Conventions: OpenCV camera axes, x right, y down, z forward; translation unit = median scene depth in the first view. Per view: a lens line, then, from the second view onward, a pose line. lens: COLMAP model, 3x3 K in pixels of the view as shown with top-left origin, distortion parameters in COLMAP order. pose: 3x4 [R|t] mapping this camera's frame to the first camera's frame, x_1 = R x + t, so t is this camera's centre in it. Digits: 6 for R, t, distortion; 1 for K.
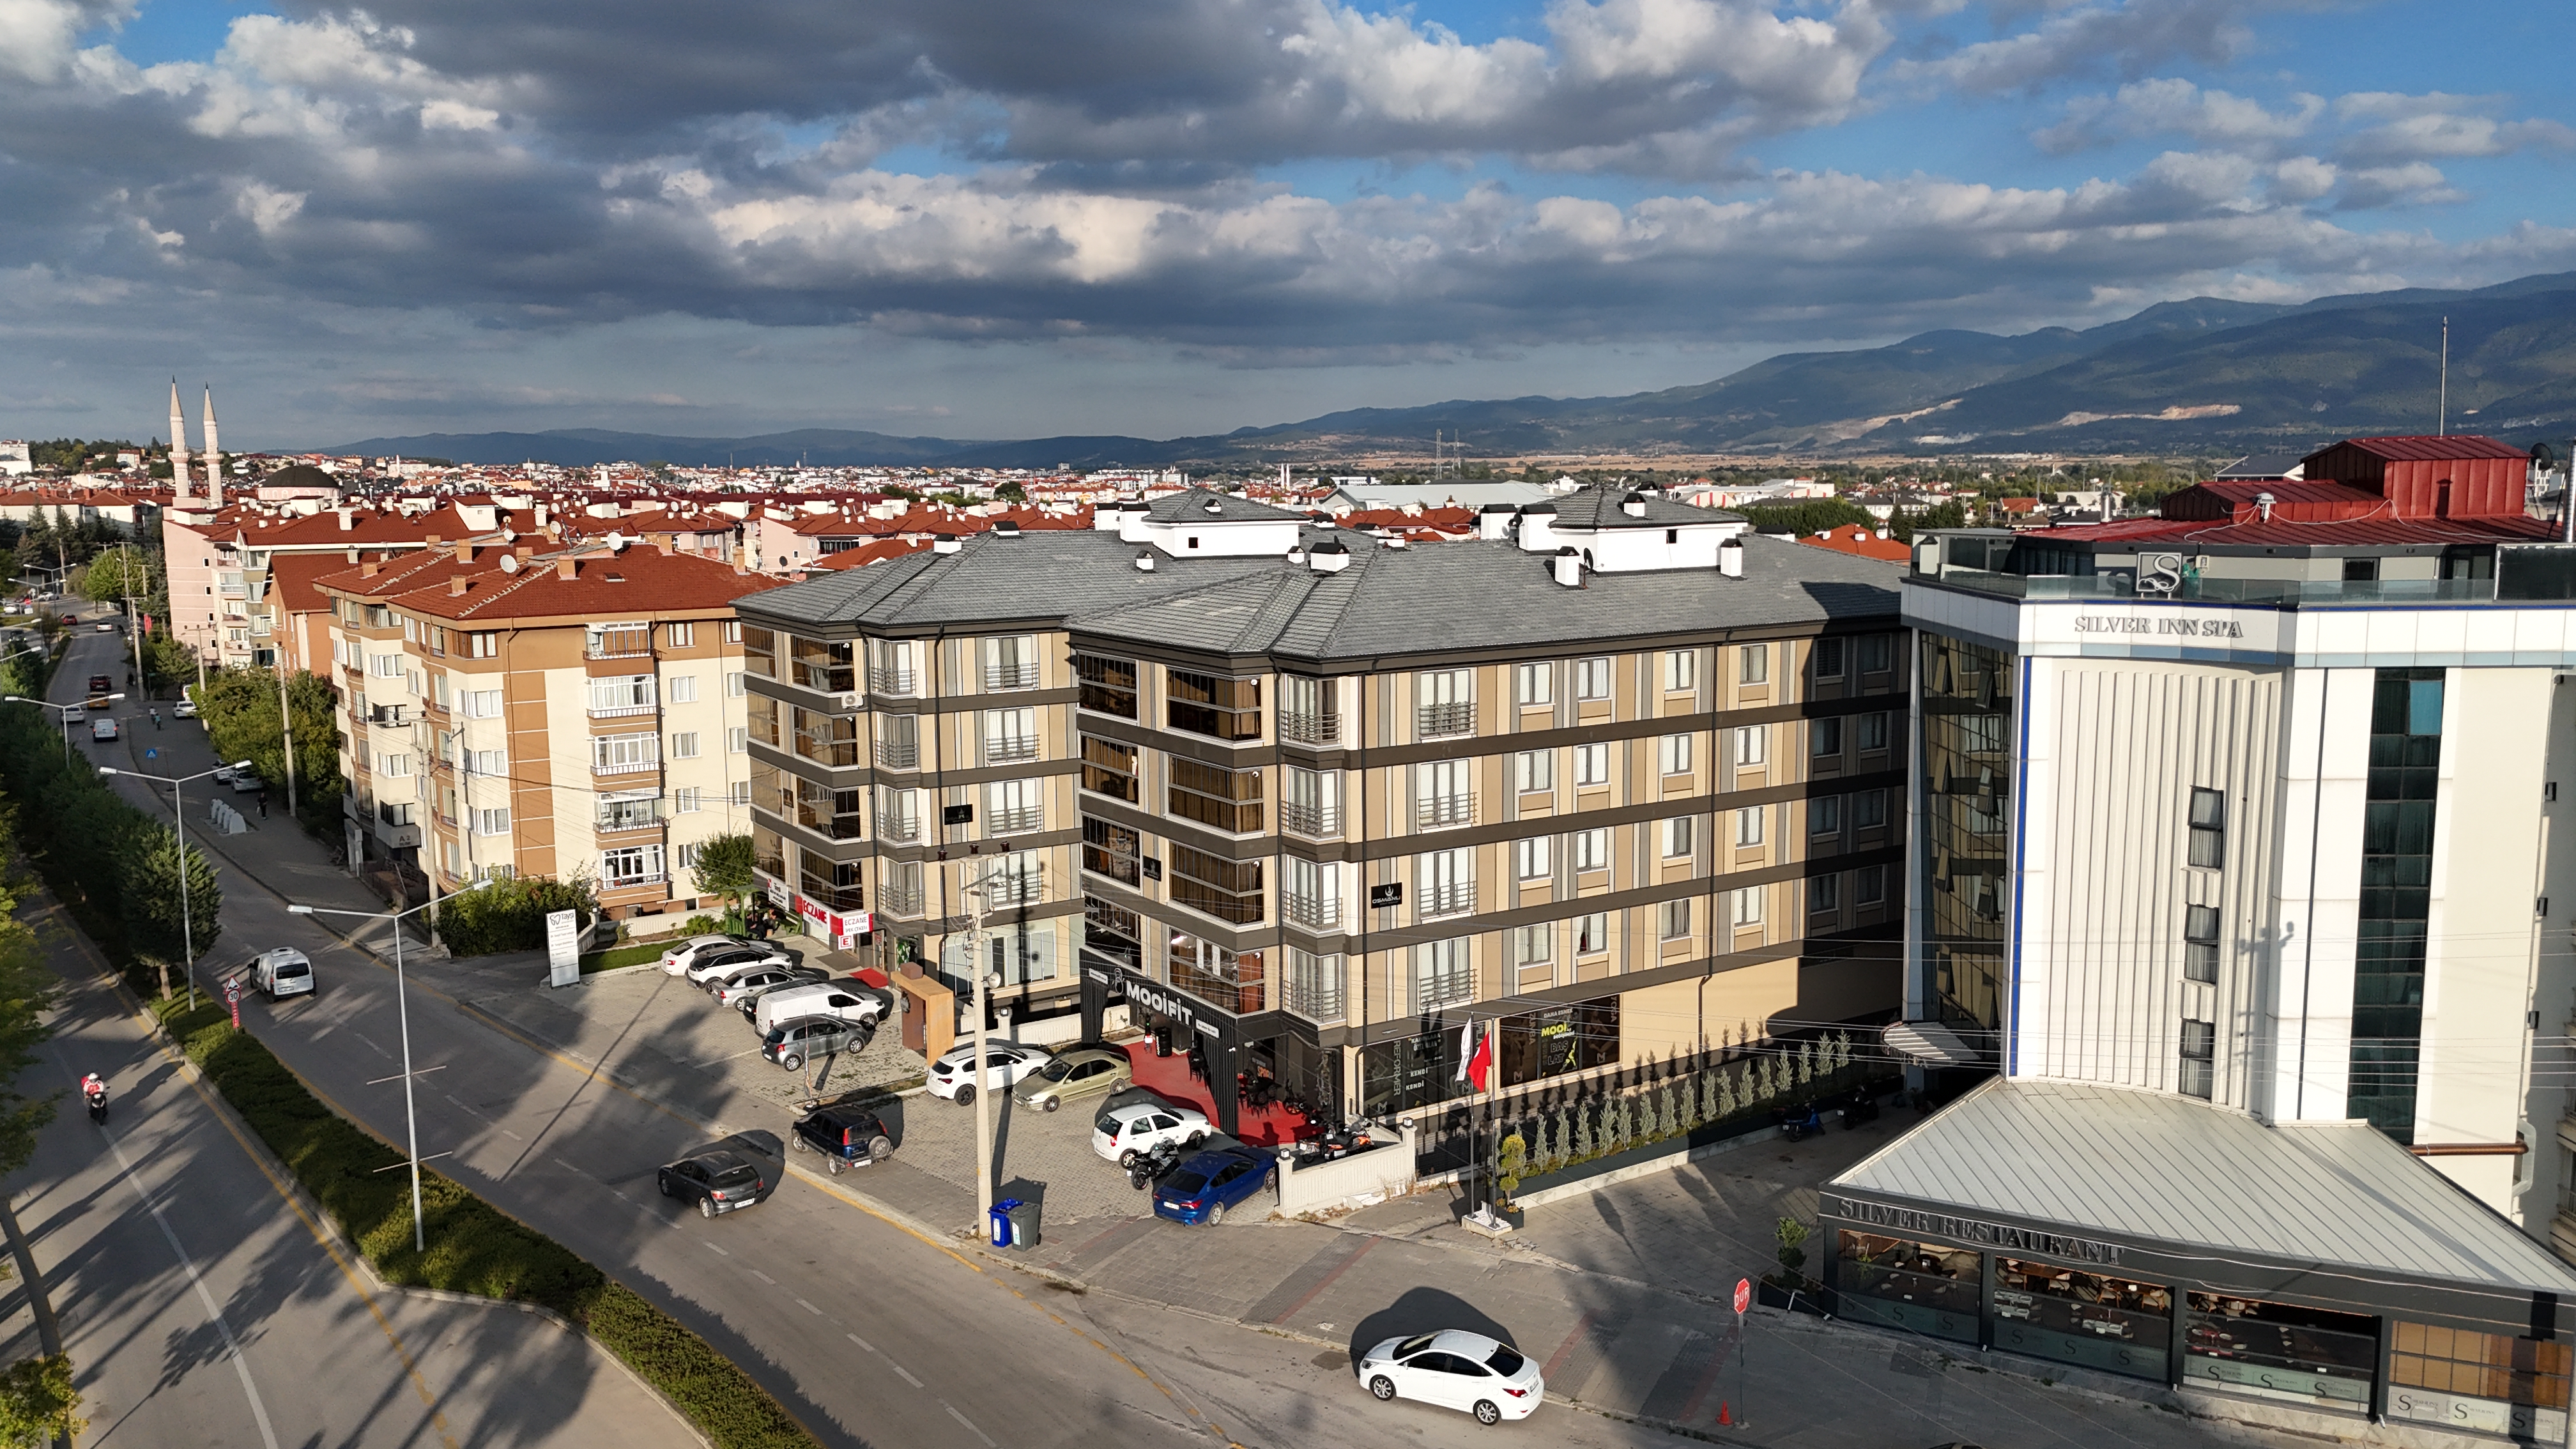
lens RADIAL K [[1885.7, 0, 1295.0], [0, 1885.7, 718.9], [0, 0, 1]] dist [0.085361, -0.082963]
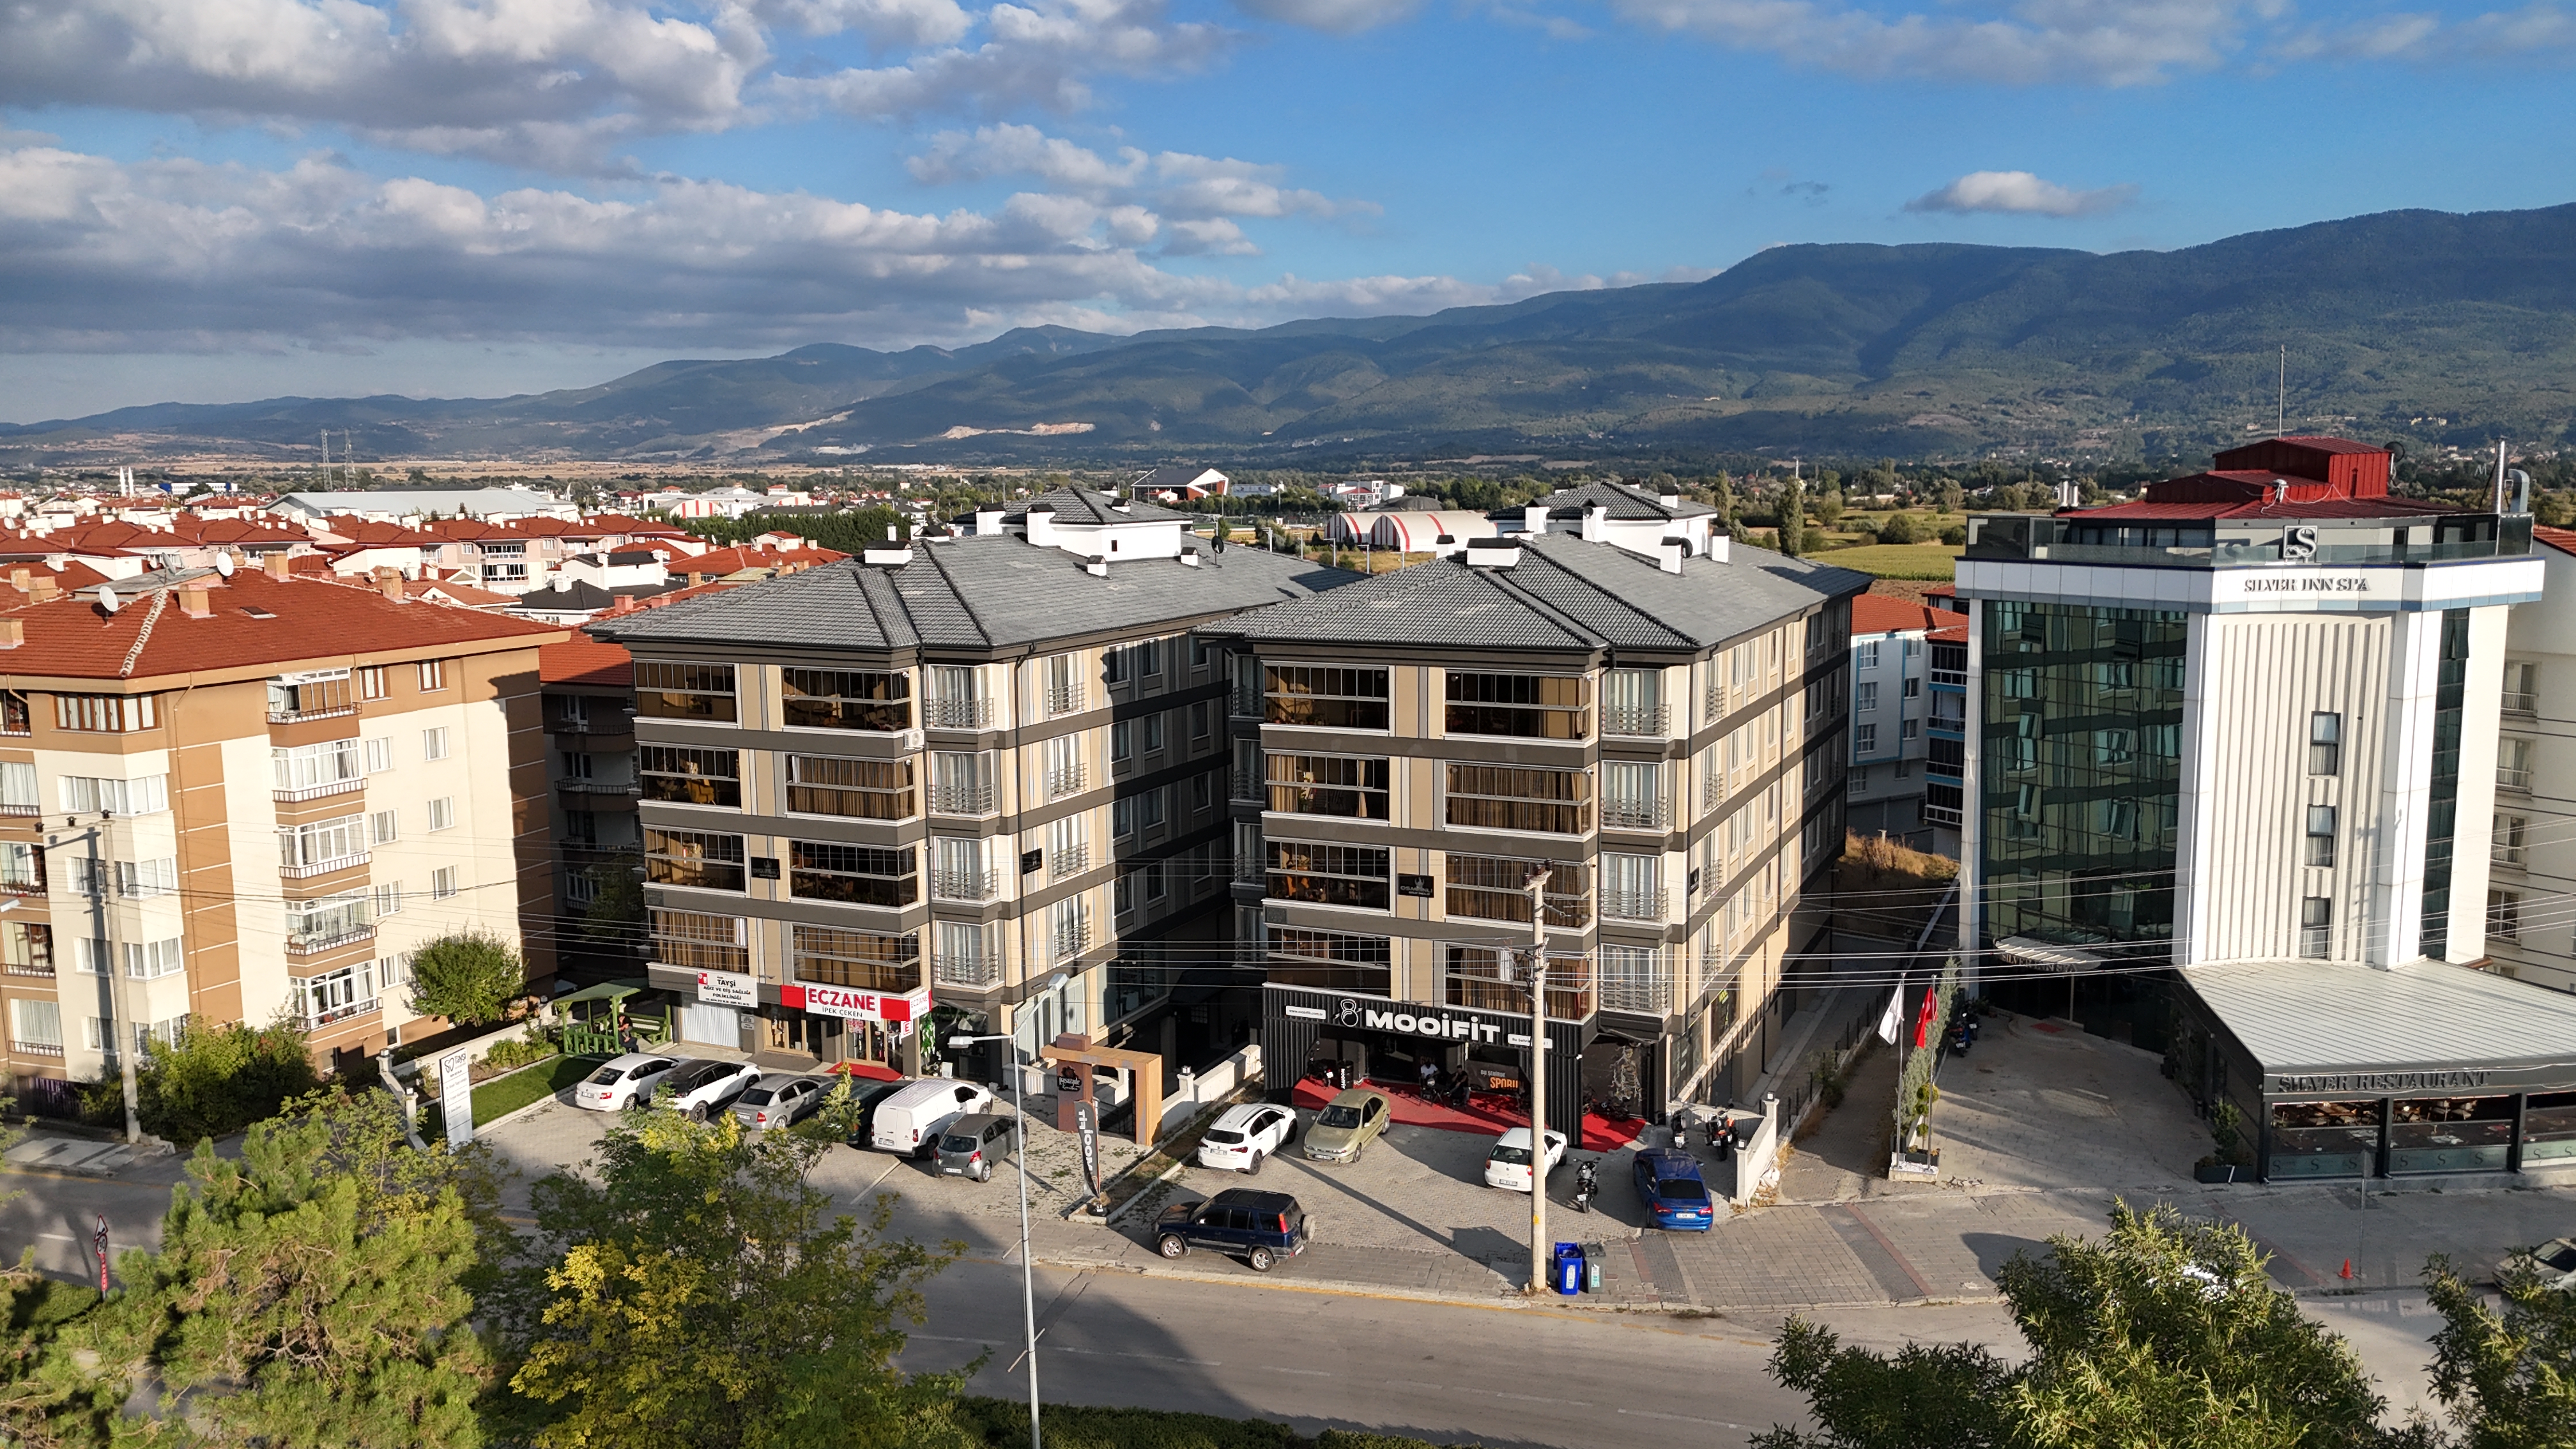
lens RADIAL K [[1885.7, 0, 1299.1], [0, 1885.7, 715.4], [0, 0, 1]] dist [0.085361, -0.082963]
pose [[0.847370, -0.069106, 0.526487, -0.599350], [0.072505, 0.997267, 0.014205, -0.022530], [-0.526030, 0.026136, 0.850065, 0.220744]]
